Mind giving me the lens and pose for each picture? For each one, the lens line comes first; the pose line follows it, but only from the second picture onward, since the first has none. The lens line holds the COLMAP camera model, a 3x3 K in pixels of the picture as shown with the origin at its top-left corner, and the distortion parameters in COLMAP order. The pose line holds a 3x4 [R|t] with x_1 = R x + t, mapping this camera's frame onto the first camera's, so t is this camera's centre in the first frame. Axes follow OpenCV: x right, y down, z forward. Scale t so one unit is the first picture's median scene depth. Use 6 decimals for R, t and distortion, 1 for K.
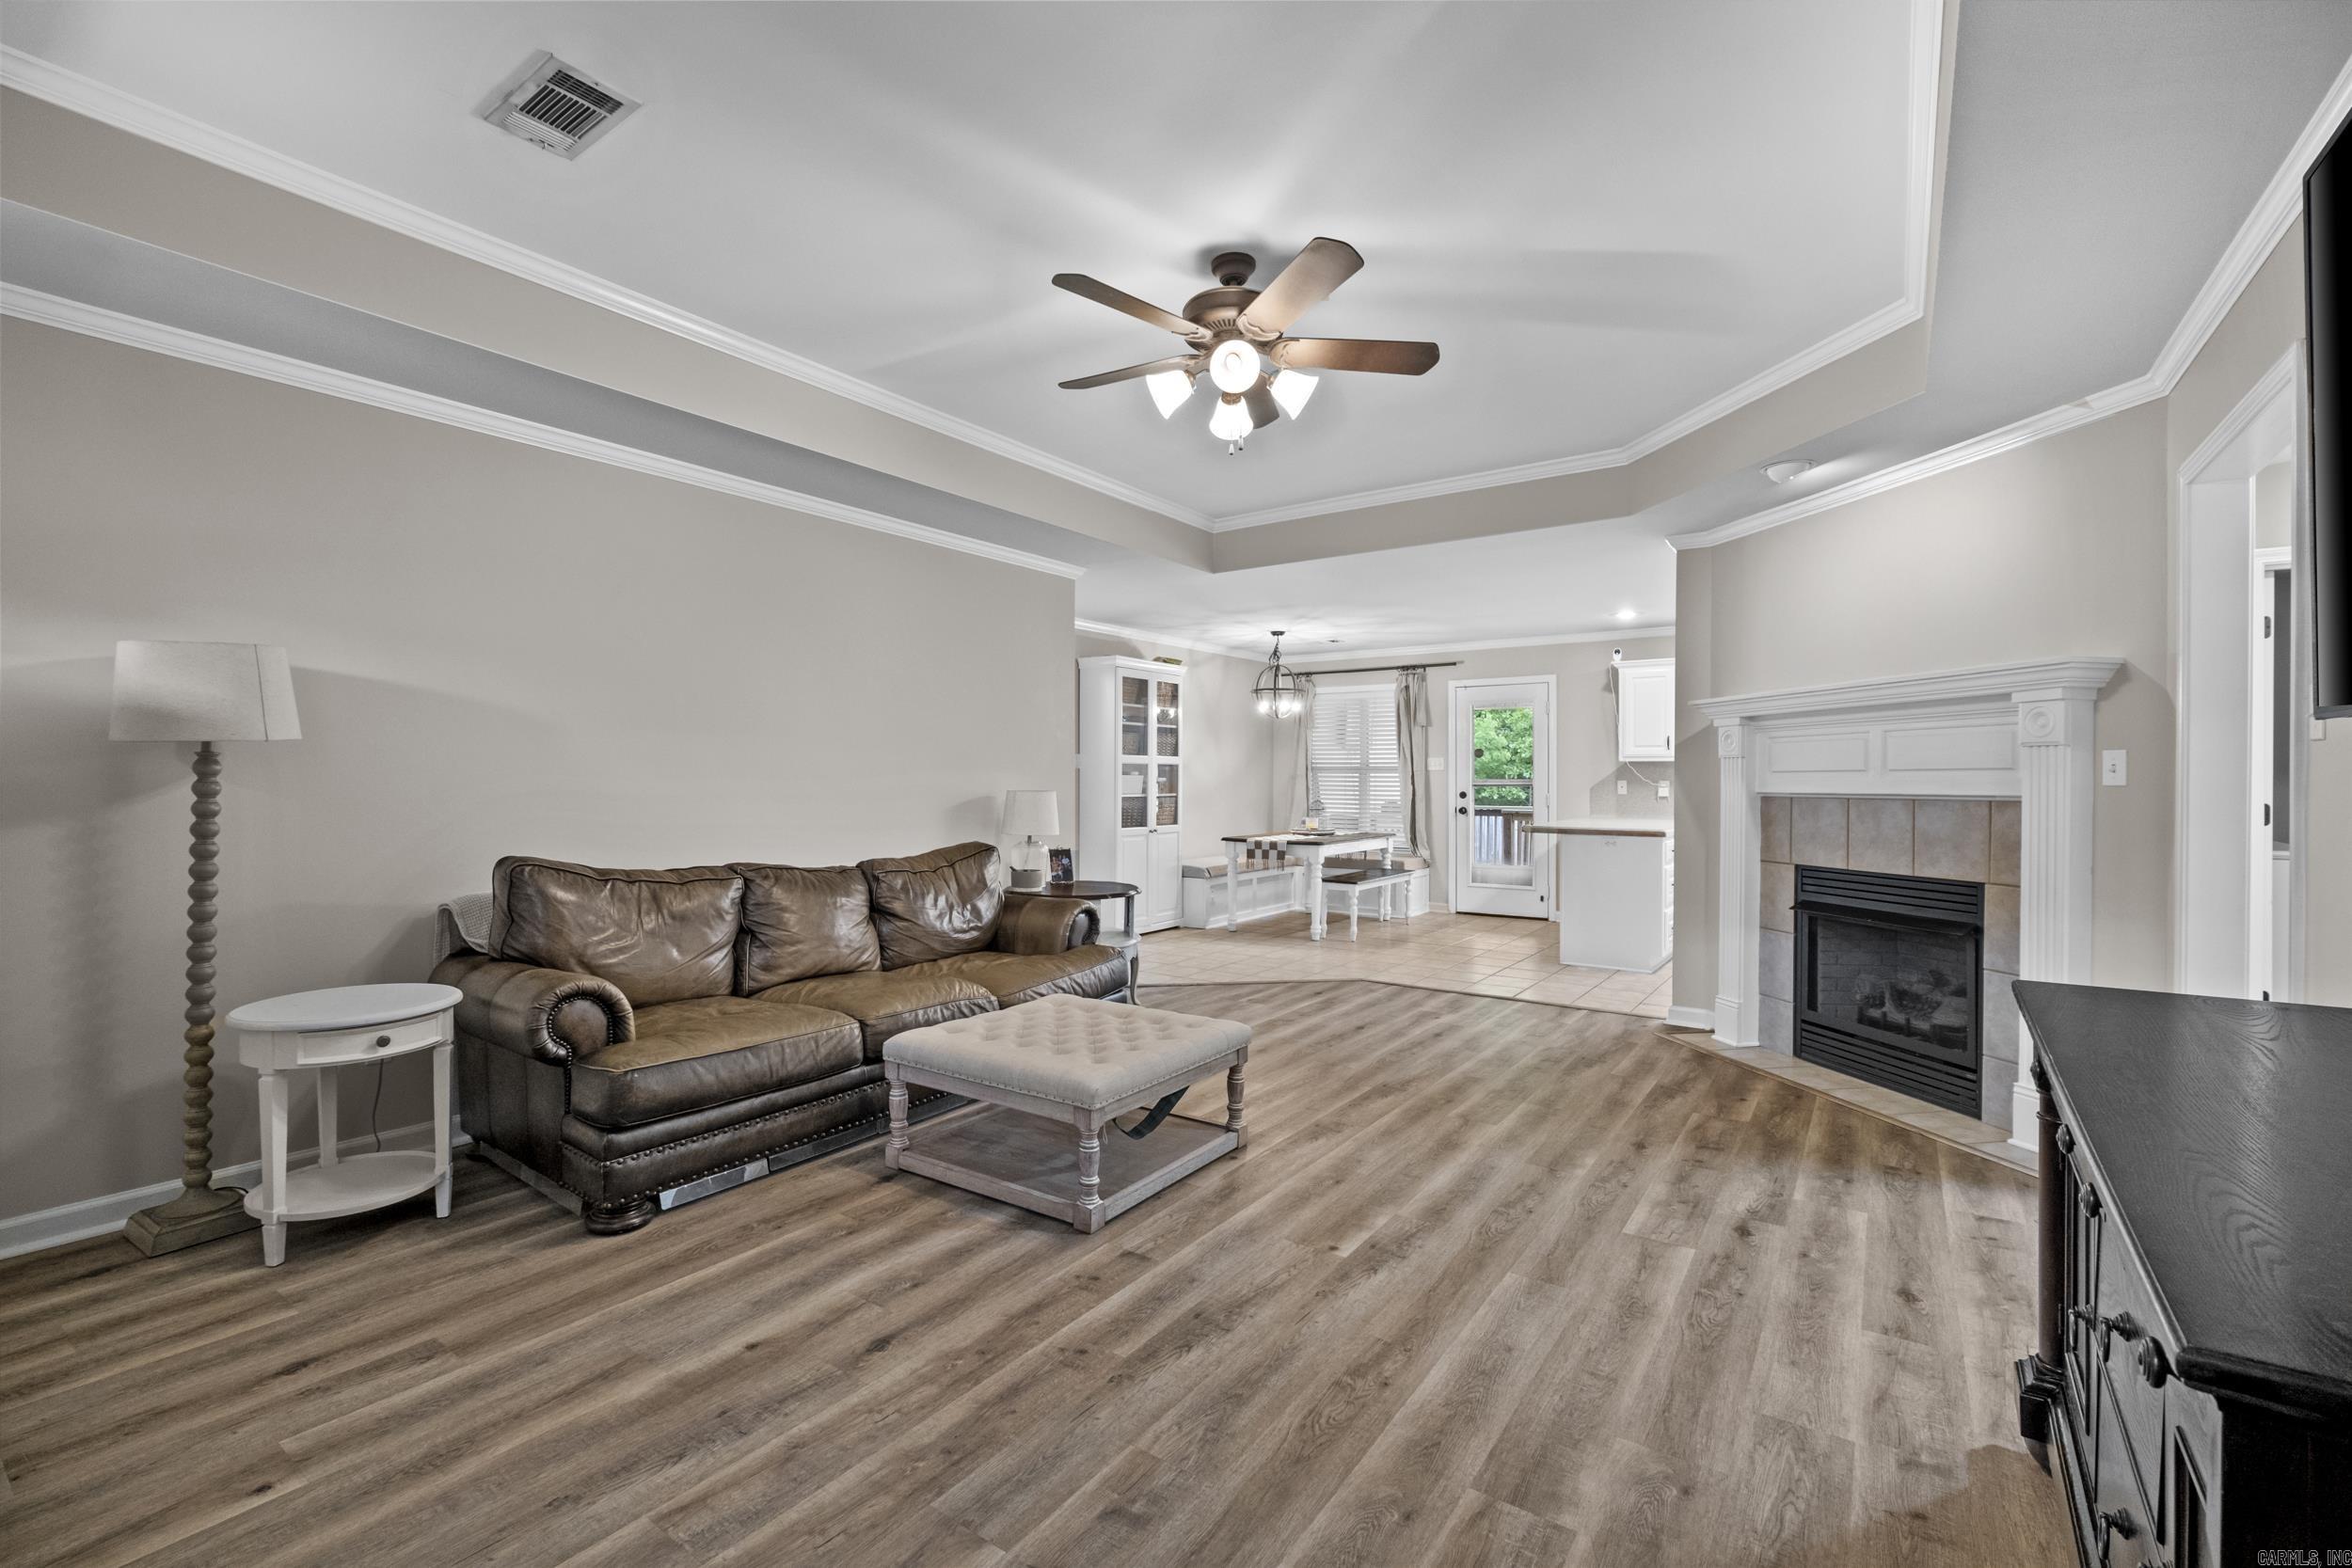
lens RADIAL K [[1009.9, 0, 1168.3], [0, 1009.9, 785.9], [0, 0, 1]] dist [-0.004363, -0.000374]
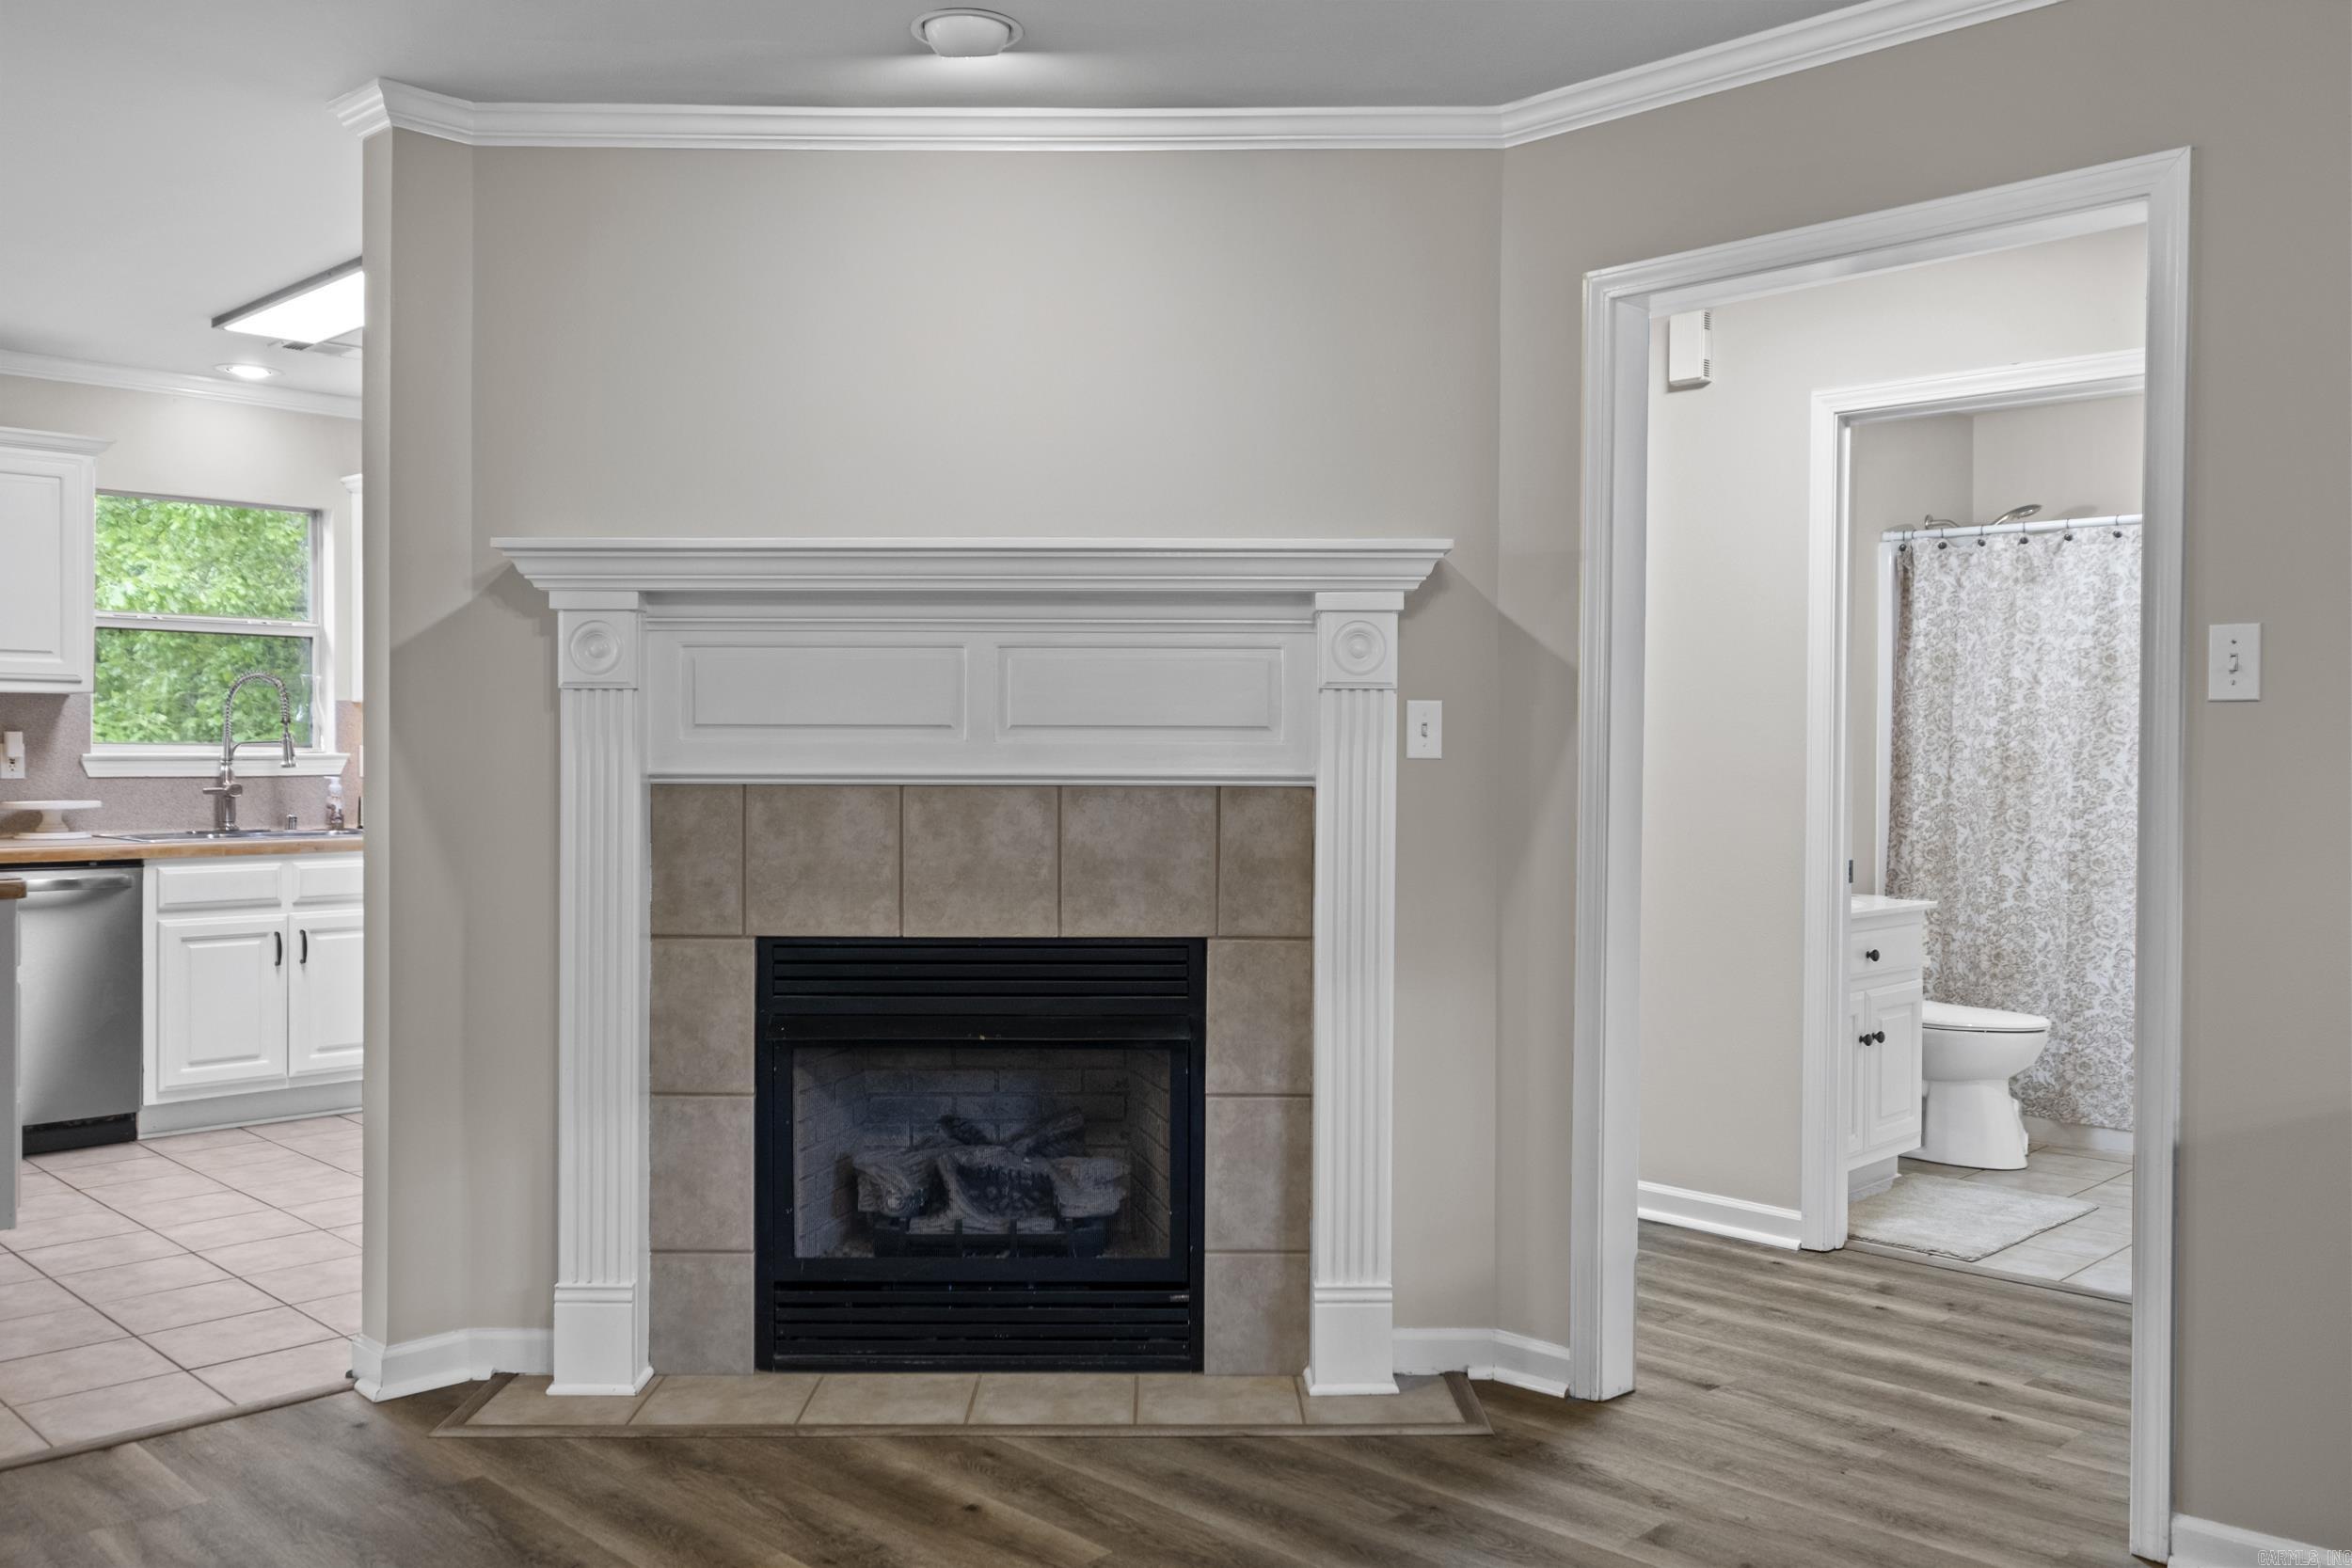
lens RADIAL K [[1908.8, 0, 1162.1], [0, 1908.8, 778.8], [0, 0, 1]] dist [0.006580, 0.012862]
pose [[0.167606, -0.014572, 0.985746, -0.221530], [-0.000261, 0.999890, 0.014825, -0.004474], [-0.985854, -0.002742, 0.167584, 0.890344]]
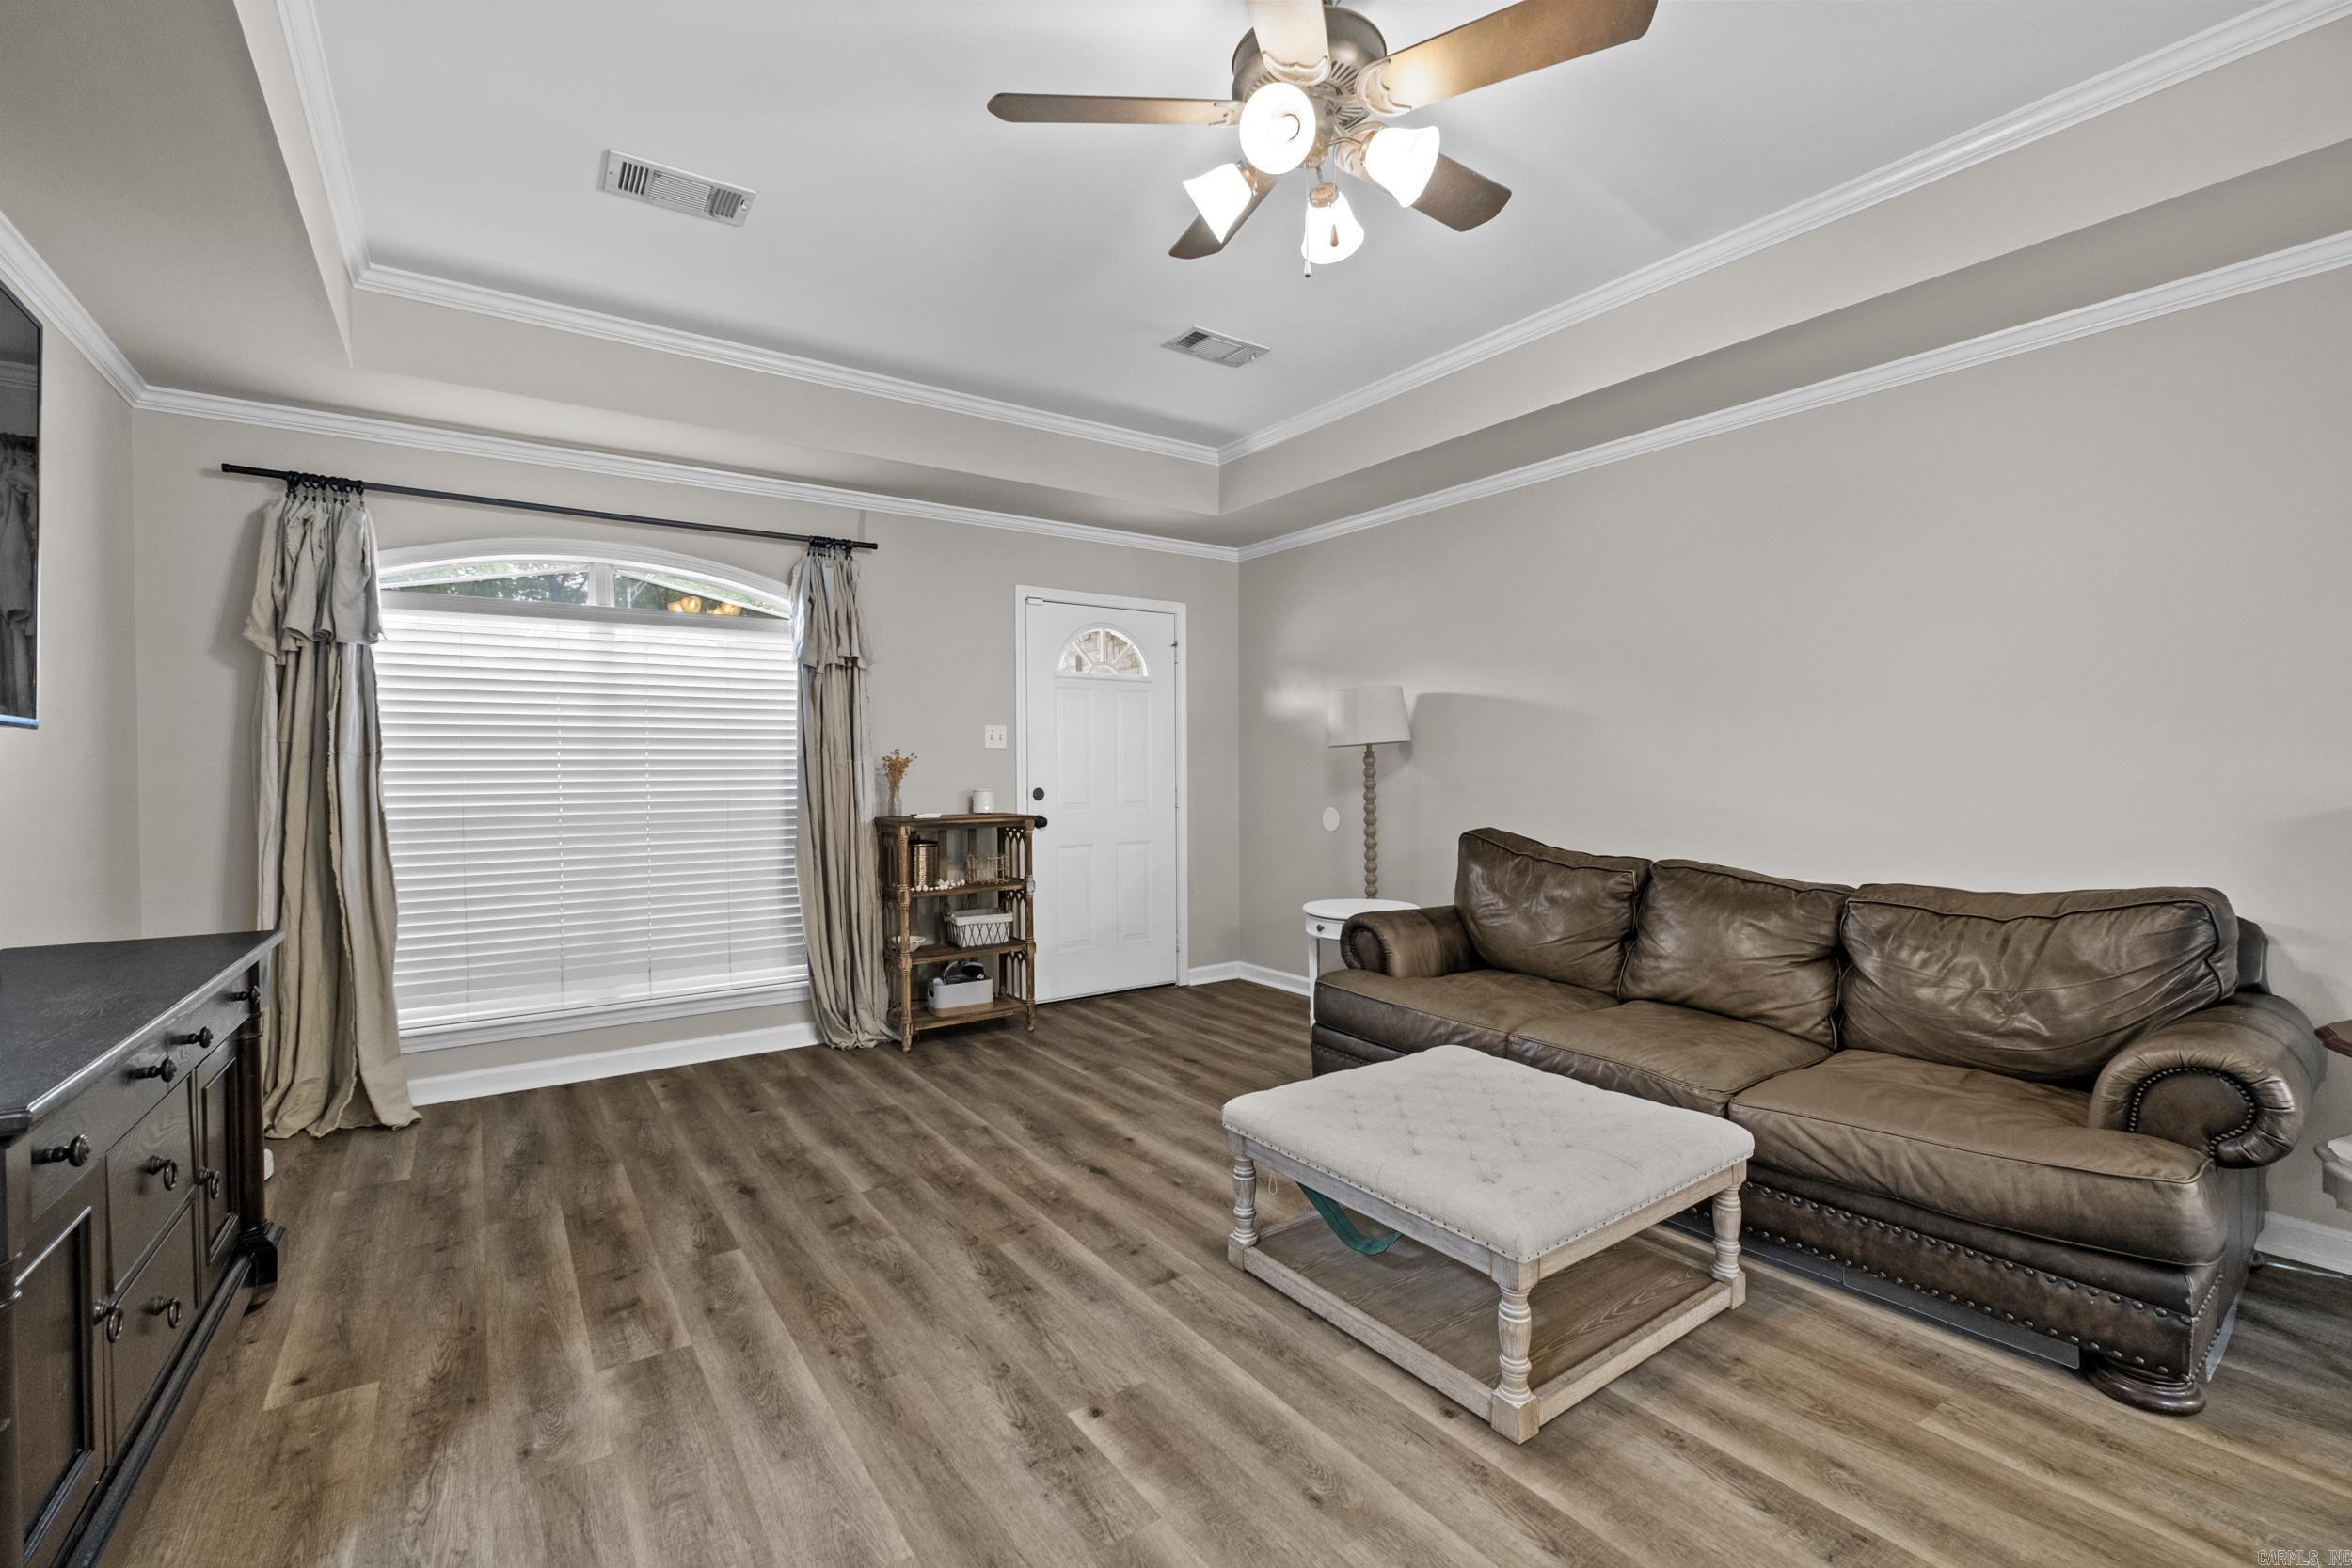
lens RADIAL K [[1017.6, 0, 1166.4], [0, 1017.6, 772.9], [0, 0, 1]] dist [-0.007682, -0.000054]
pose [[-0.342465, 0.004418, -0.939520, 0.634365], [-0.002409, 0.999982, 0.005581, -0.004370], [0.939527, 0.004174, -0.342448, 0.990653]]
